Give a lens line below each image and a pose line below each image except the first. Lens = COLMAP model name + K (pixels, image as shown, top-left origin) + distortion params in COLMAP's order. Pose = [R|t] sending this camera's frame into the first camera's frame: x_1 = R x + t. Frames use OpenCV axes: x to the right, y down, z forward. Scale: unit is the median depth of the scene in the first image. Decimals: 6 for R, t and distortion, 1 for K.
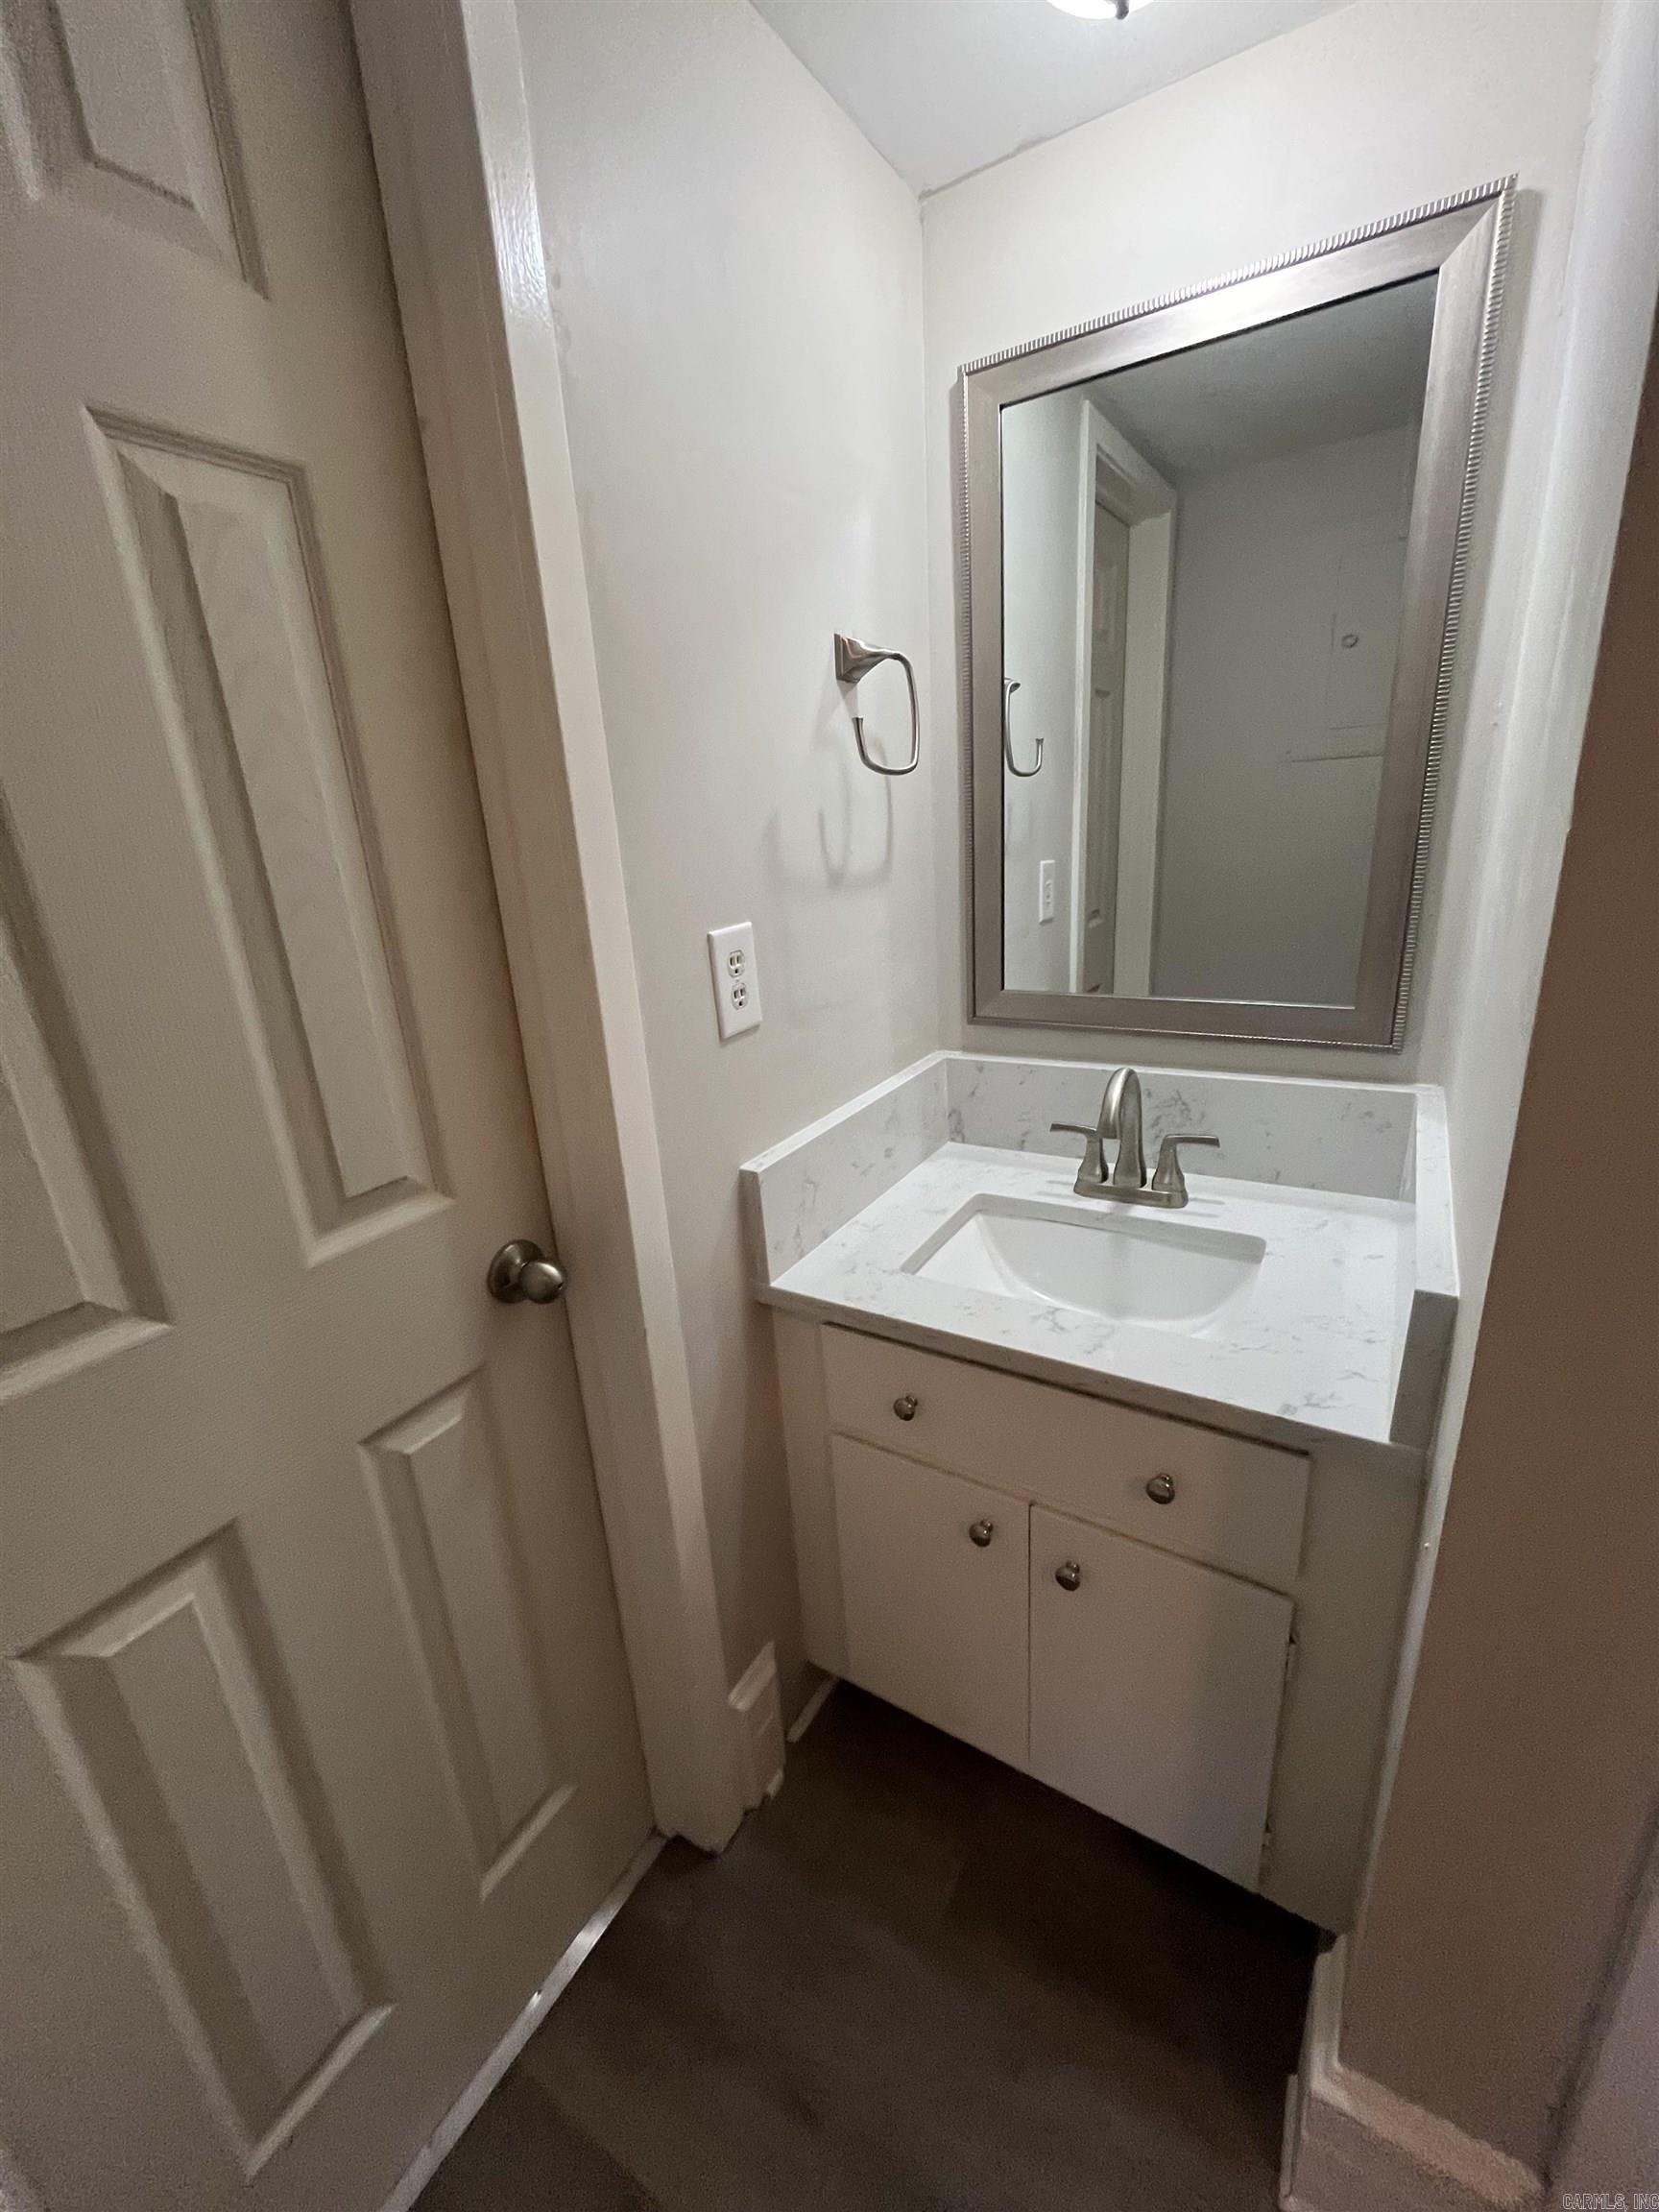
lens RADIAL K [[892.9, 0, 823.4], [0, 892.9, 1101.0], [0, 0, 1]] dist [-0.001246, -0.000009]
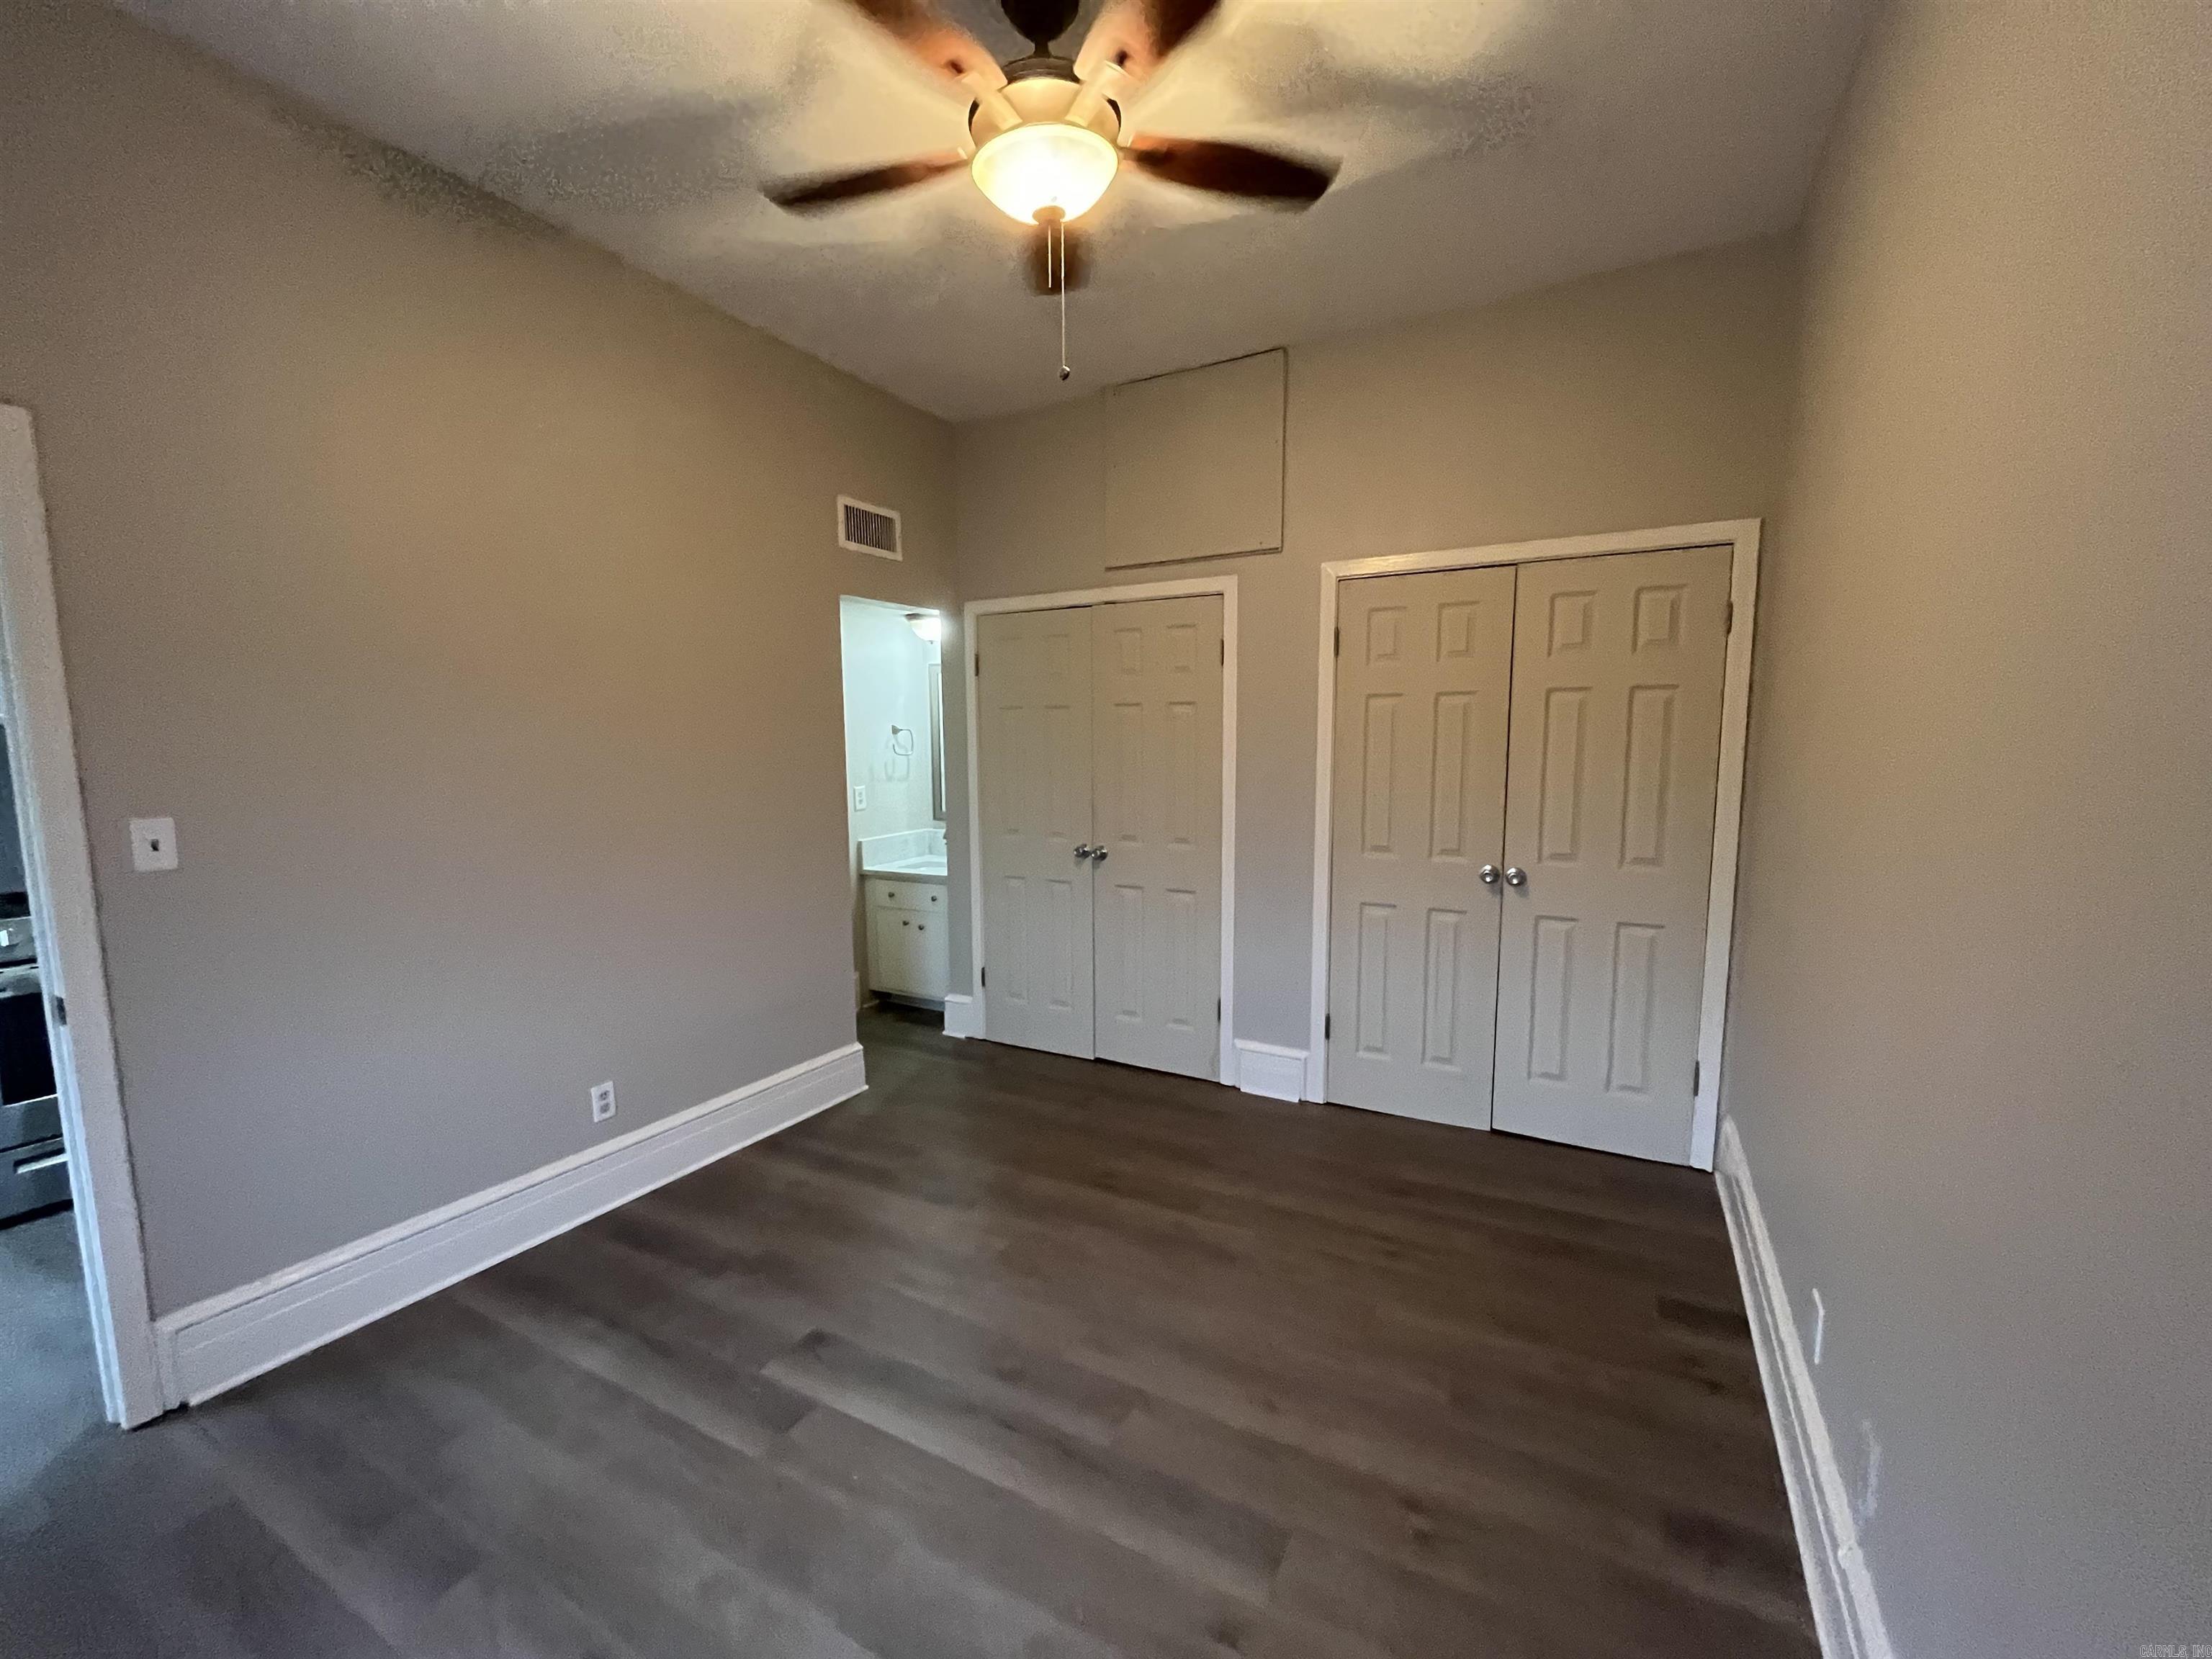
lens RADIAL K [[892.9, 0, 1107.3], [0, 892.9, 838.7], [0, 0, 1]] dist [-0.001246, -0.000009]
pose [[0.996776, 0.049031, 0.063516, 0.812269], [-0.036057, 0.980866, -0.191315, 0.826381], [-0.071681, 0.188408, 0.979471, -3.248252]]
